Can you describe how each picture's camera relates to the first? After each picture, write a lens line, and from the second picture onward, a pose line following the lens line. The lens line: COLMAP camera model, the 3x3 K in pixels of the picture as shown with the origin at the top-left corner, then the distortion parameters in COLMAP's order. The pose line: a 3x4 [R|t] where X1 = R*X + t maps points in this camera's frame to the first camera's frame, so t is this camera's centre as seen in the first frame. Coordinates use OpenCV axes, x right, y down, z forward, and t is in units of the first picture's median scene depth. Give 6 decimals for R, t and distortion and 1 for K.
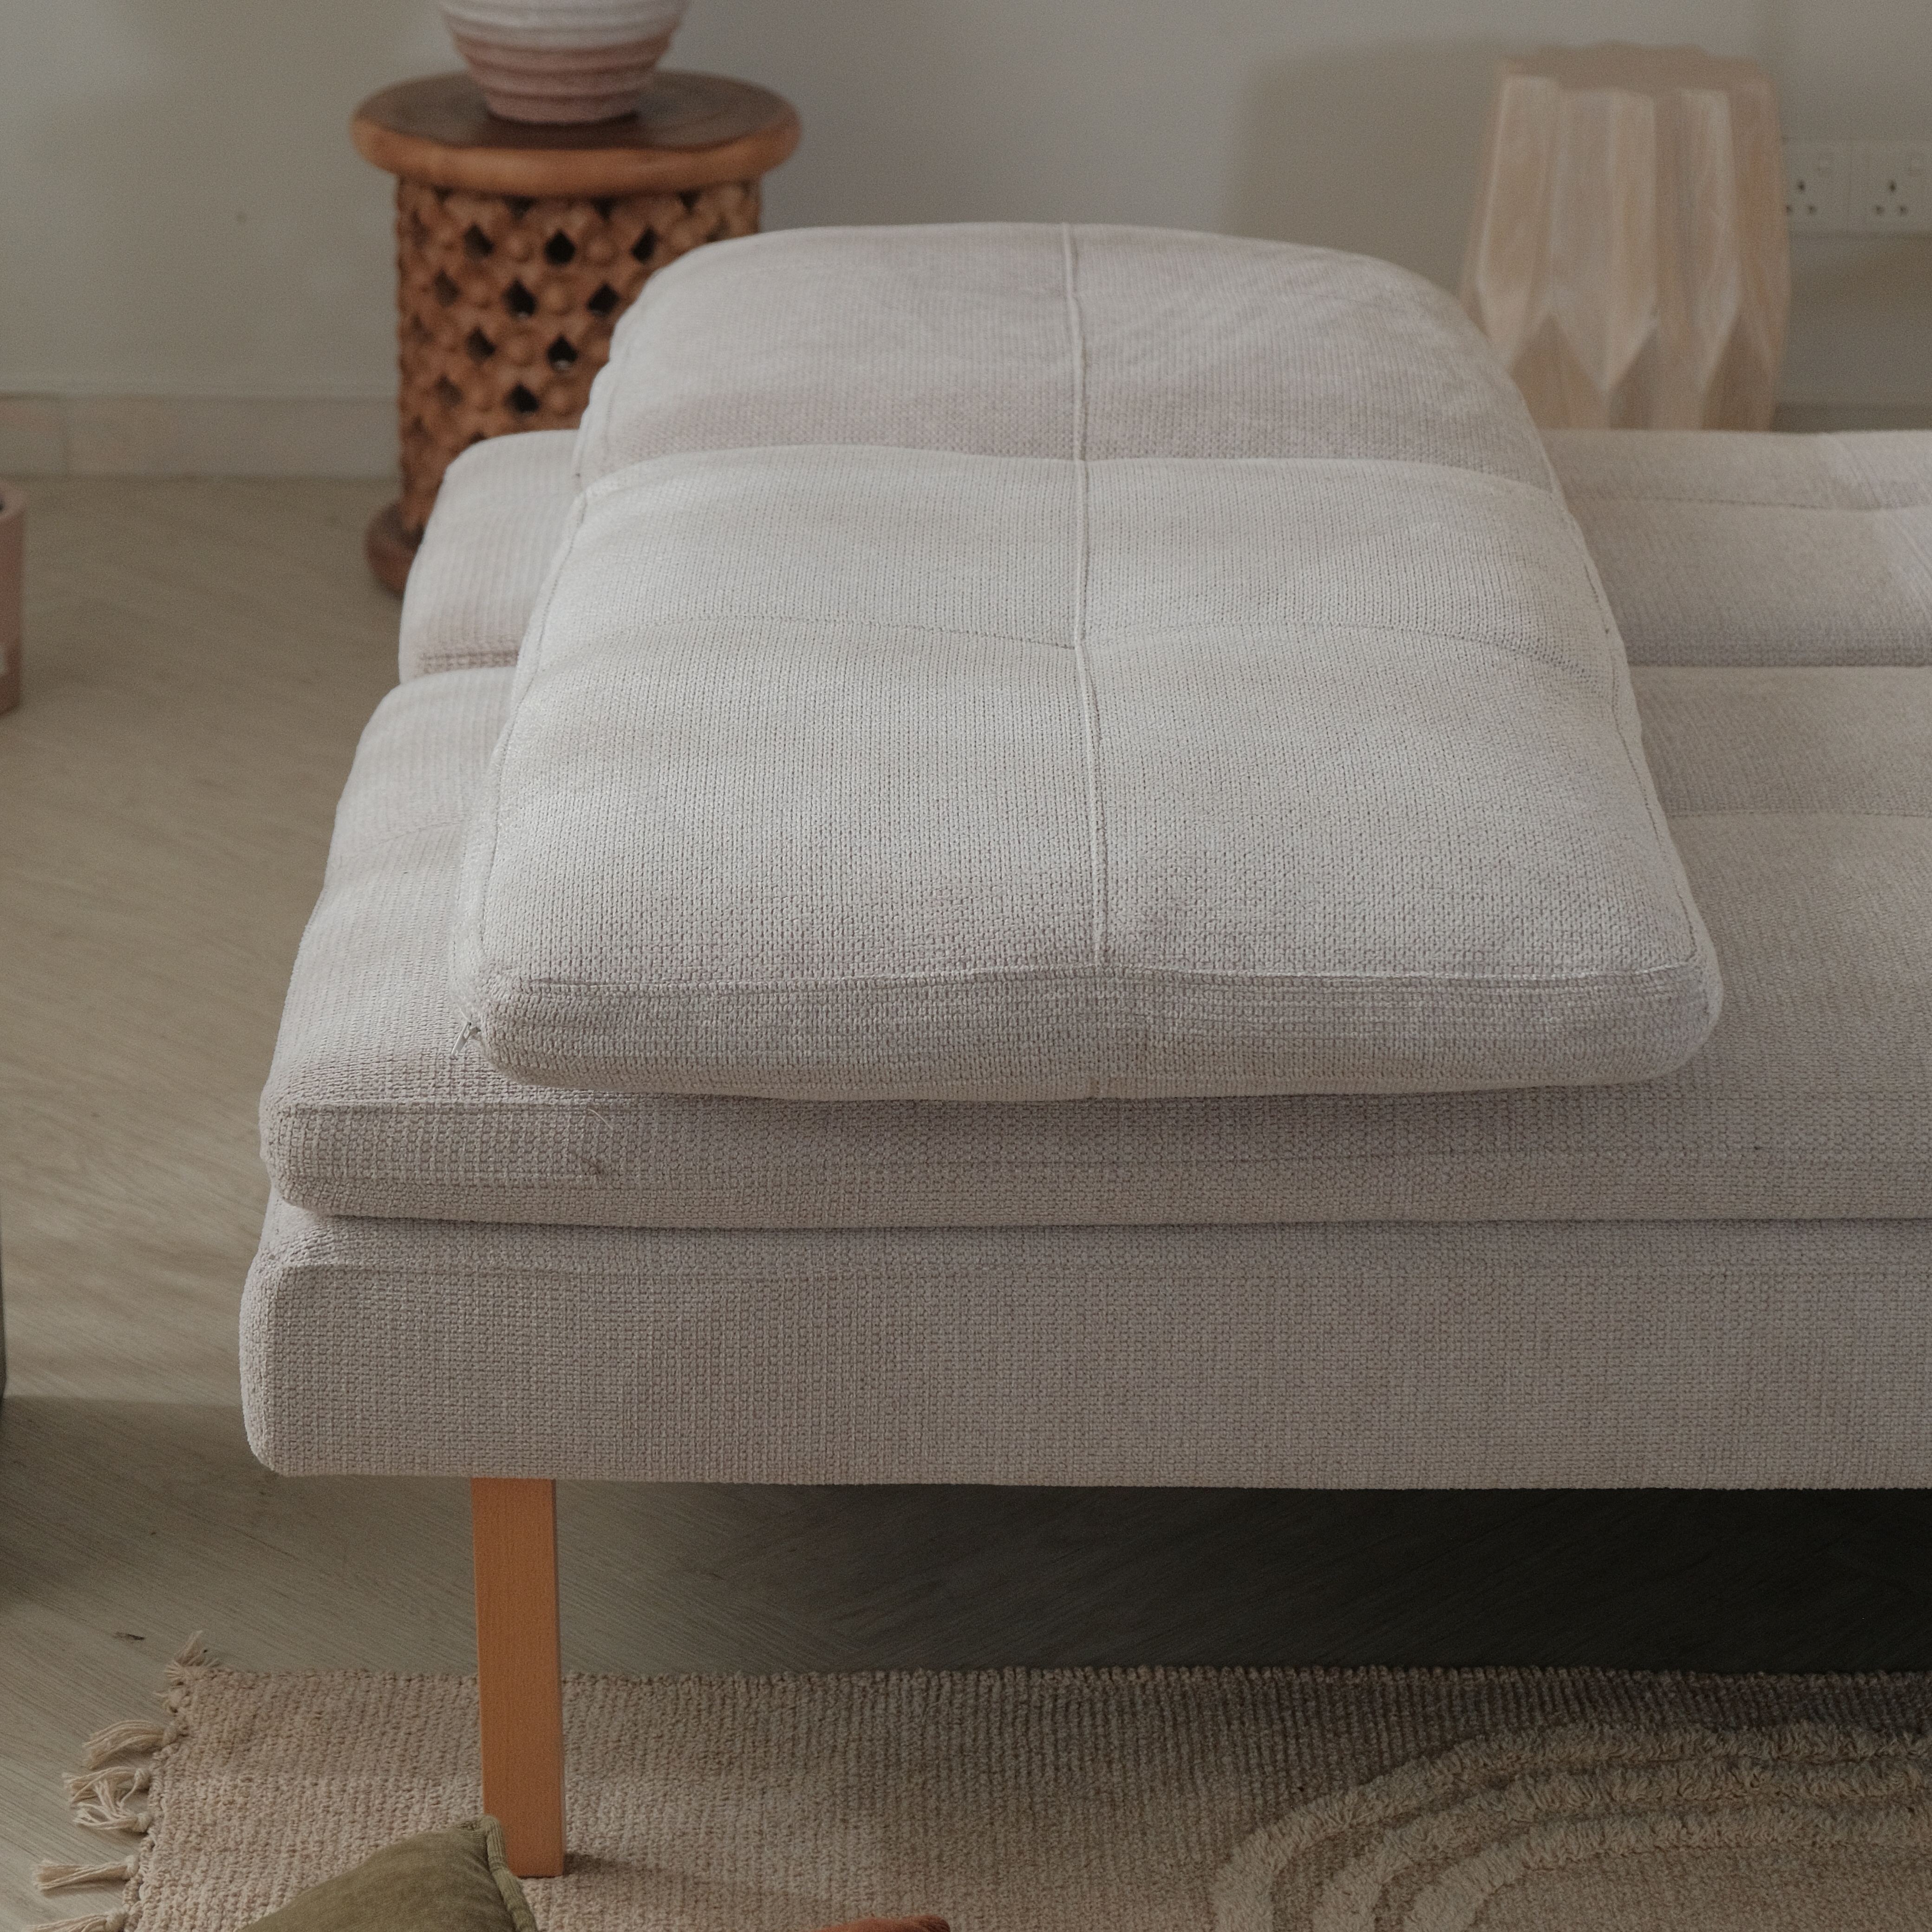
lens RADIAL K [[5754.3, 0, 965.3], [0, 5754.3, 828.1], [0, 0, 1]] dist [-0.137679, 1.590091]
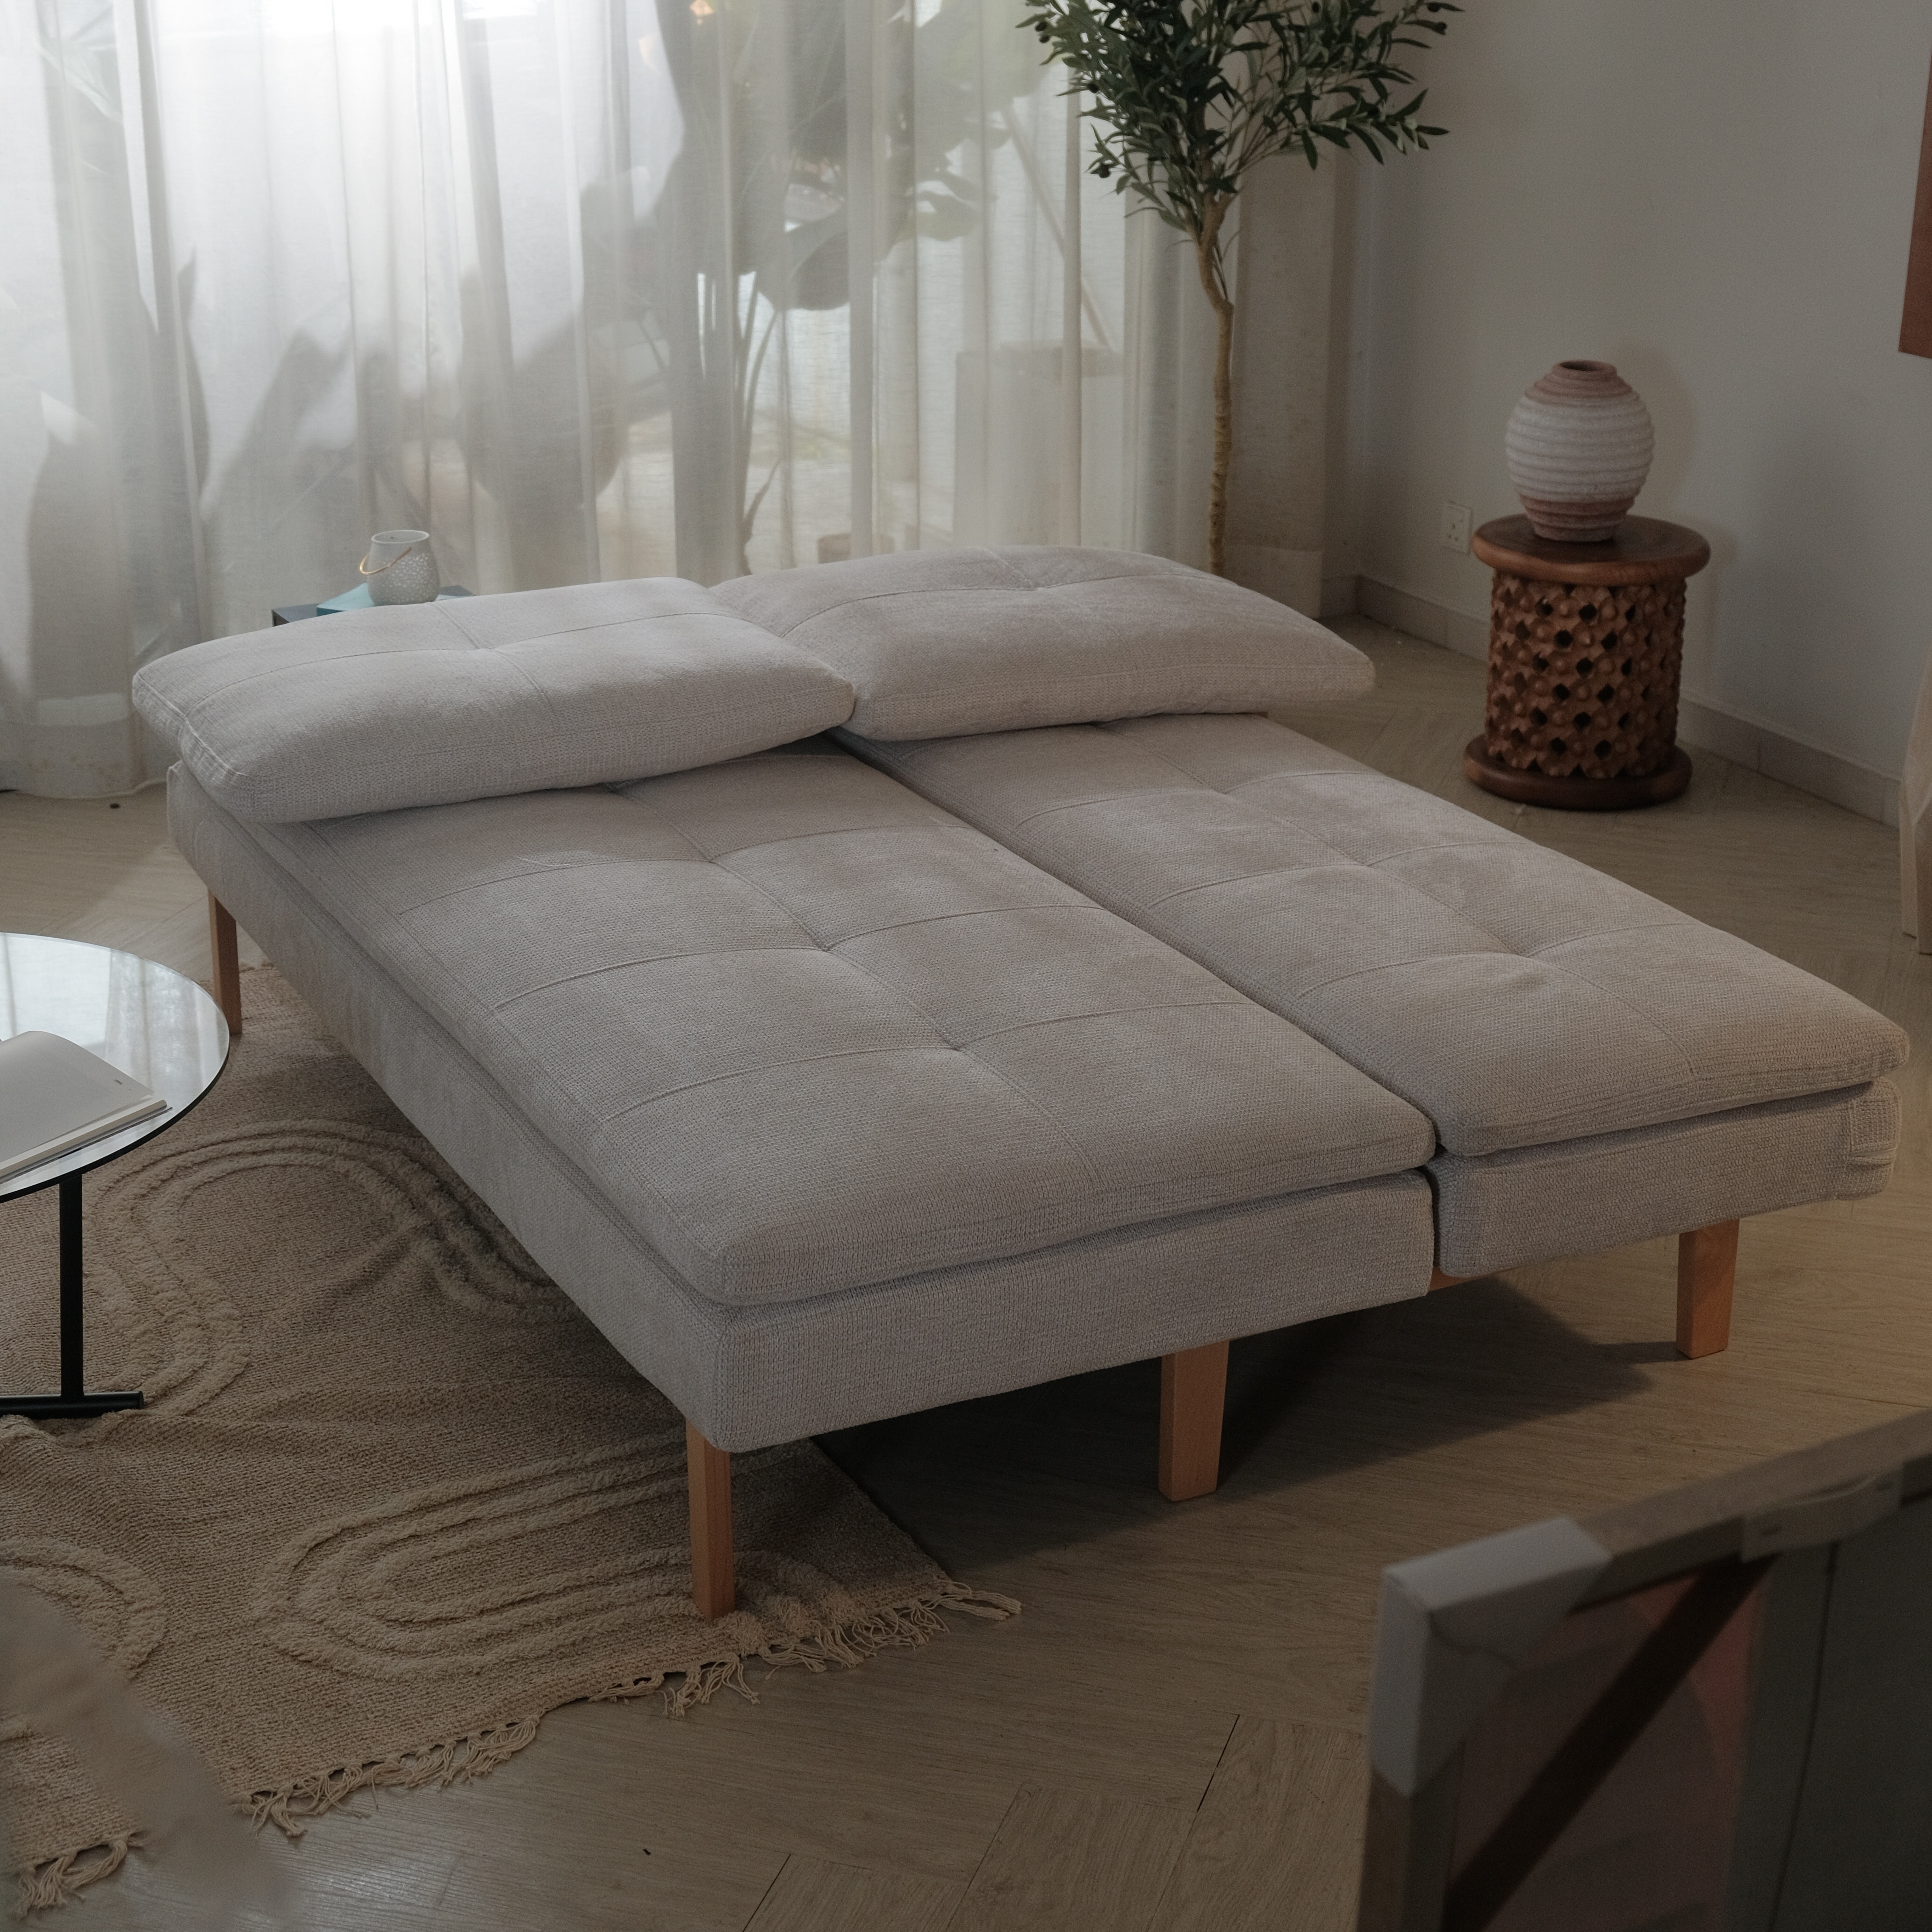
lens RADIAL K [[3089.6, 0, 963.1], [0, 3089.6, 829.2], [0, 0, 1]] dist [-0.068835, -0.032852]
pose [[0.438577, 0.273546, -0.856051, 1.310183], [-0.288117, 0.945069, 0.154381, -0.231227], [0.851257, 0.178935, 0.493299, 0.588832]]
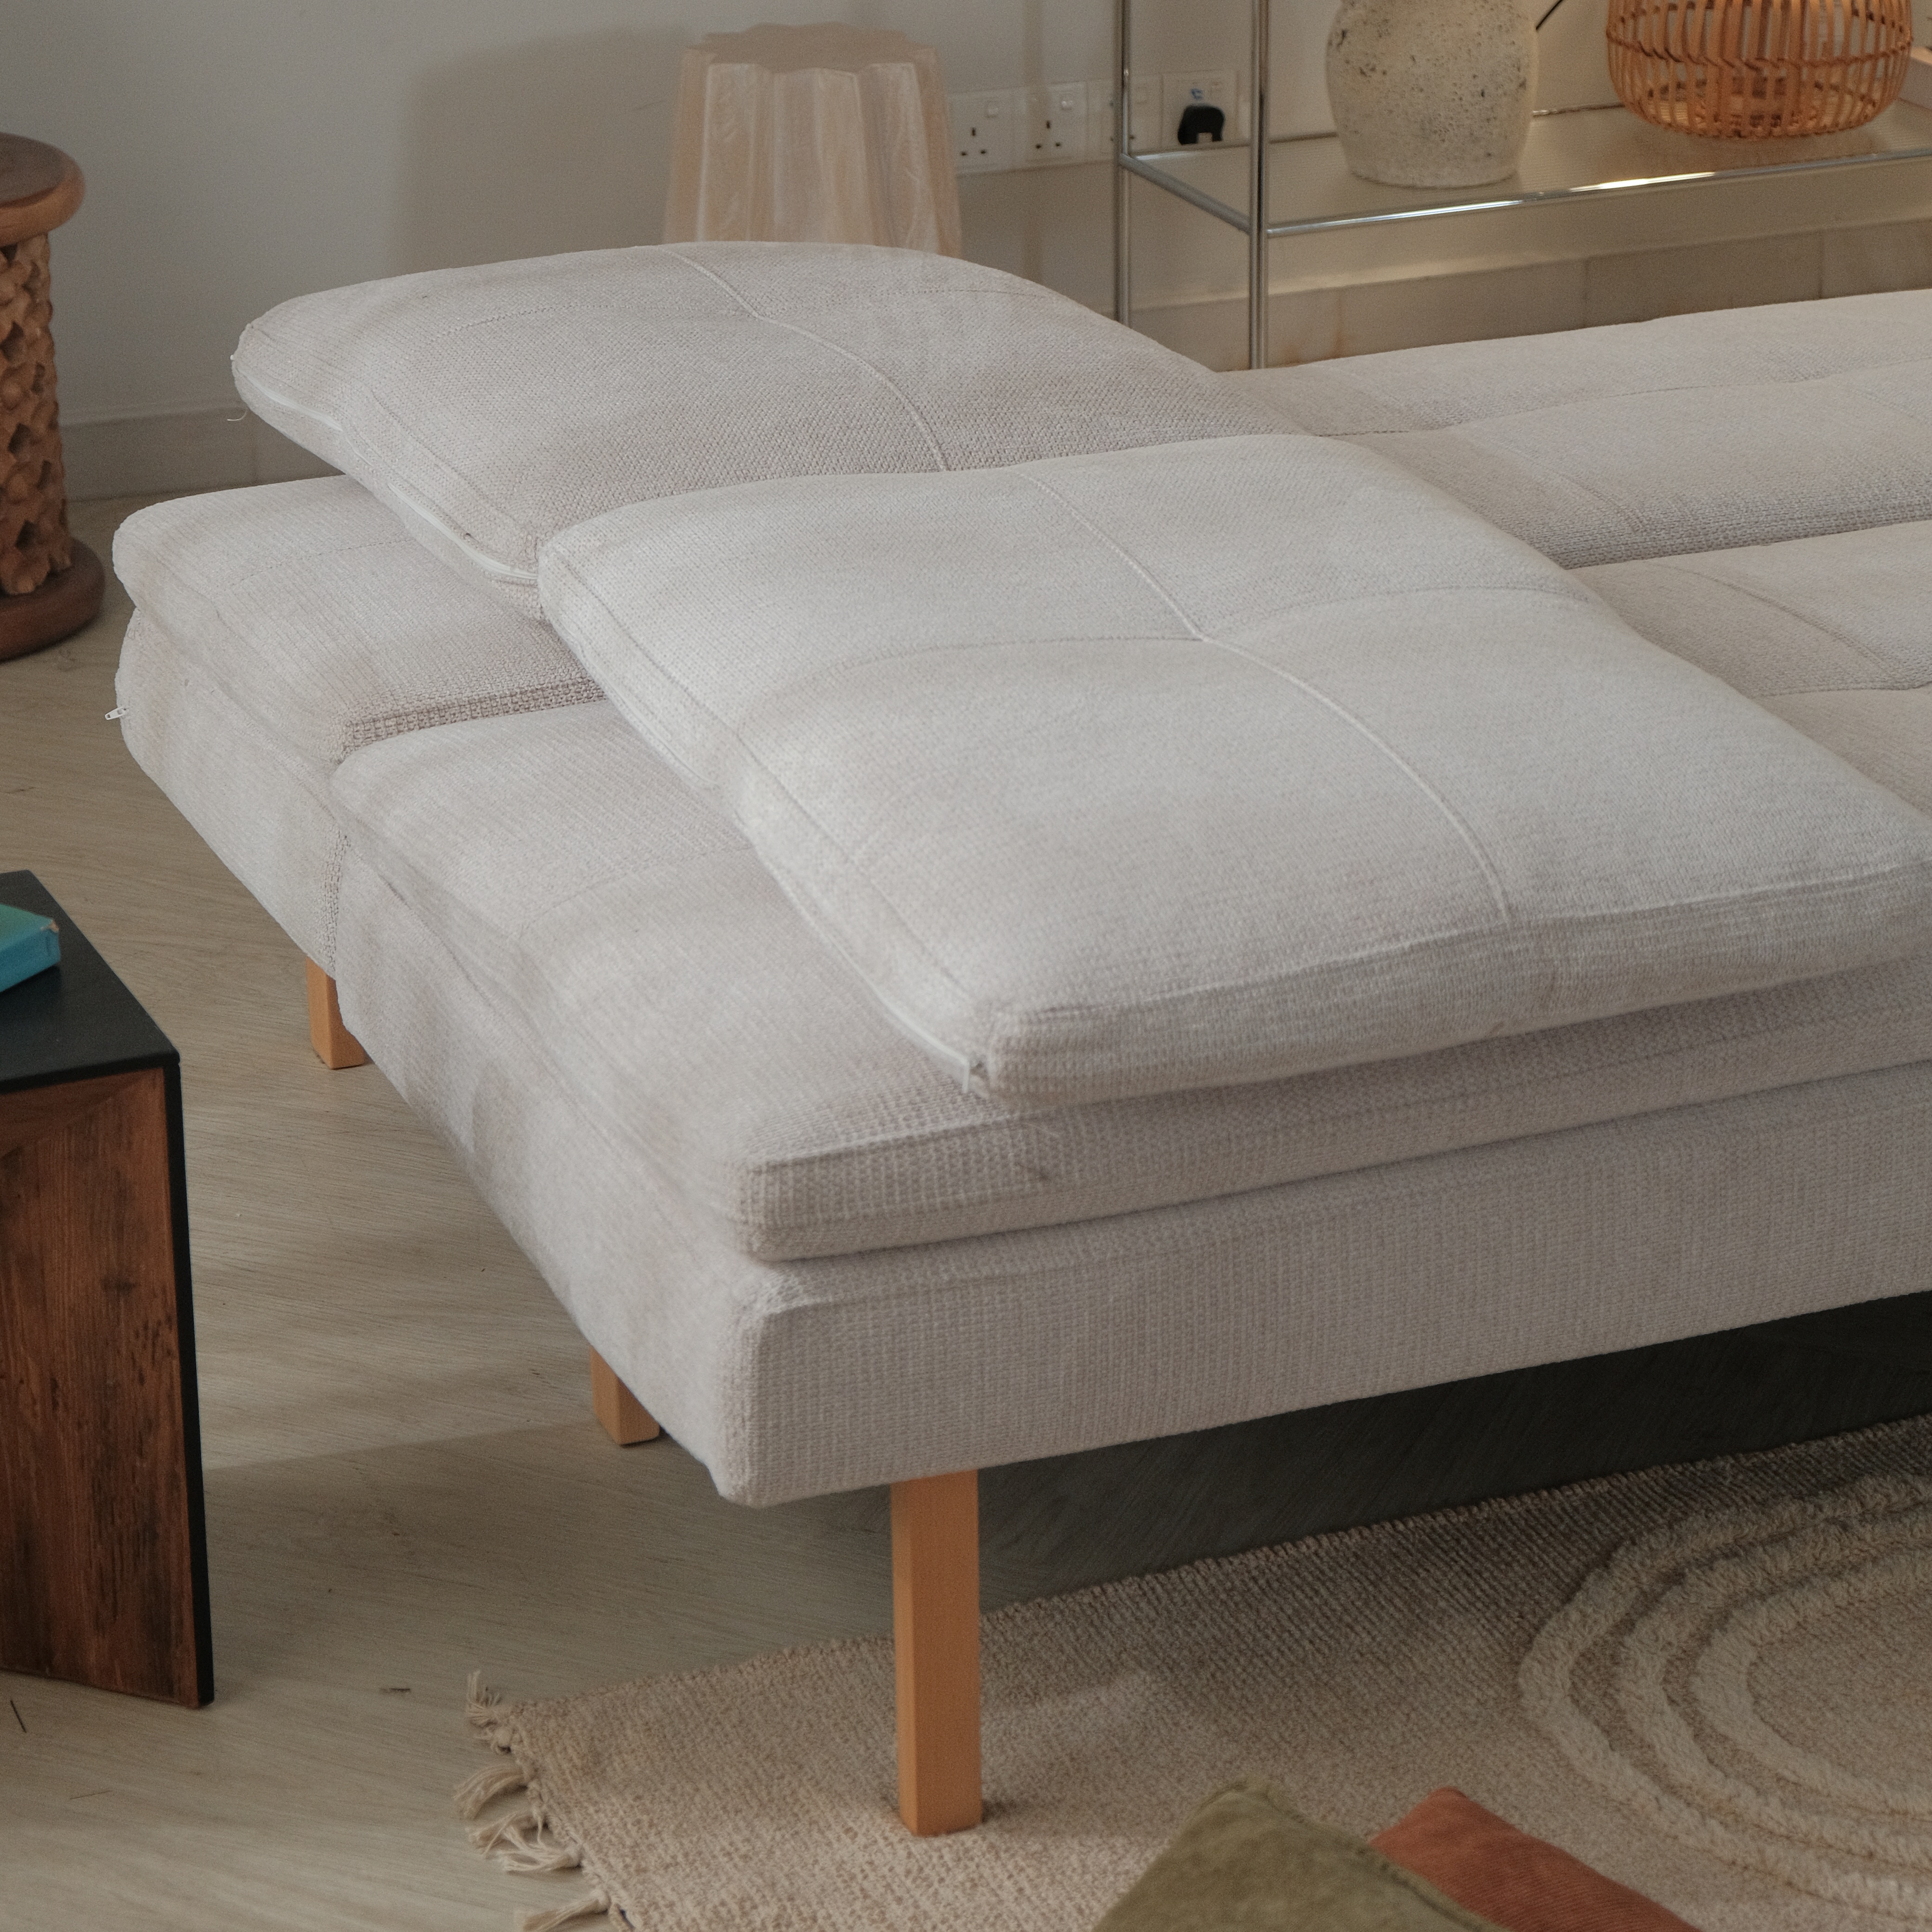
lens RADIAL K [[5214.5, 0, 914.5], [0, 5214.5, 964.5], [0, 0, 1]] dist [-0.089935, 1.339070]
pose [[0.928959, -0.148323, 0.339168, -0.405949], [0.129609, 0.988546, 0.077314, -0.057844], [-0.346751, -0.027863, 0.937543, 0.088913]]
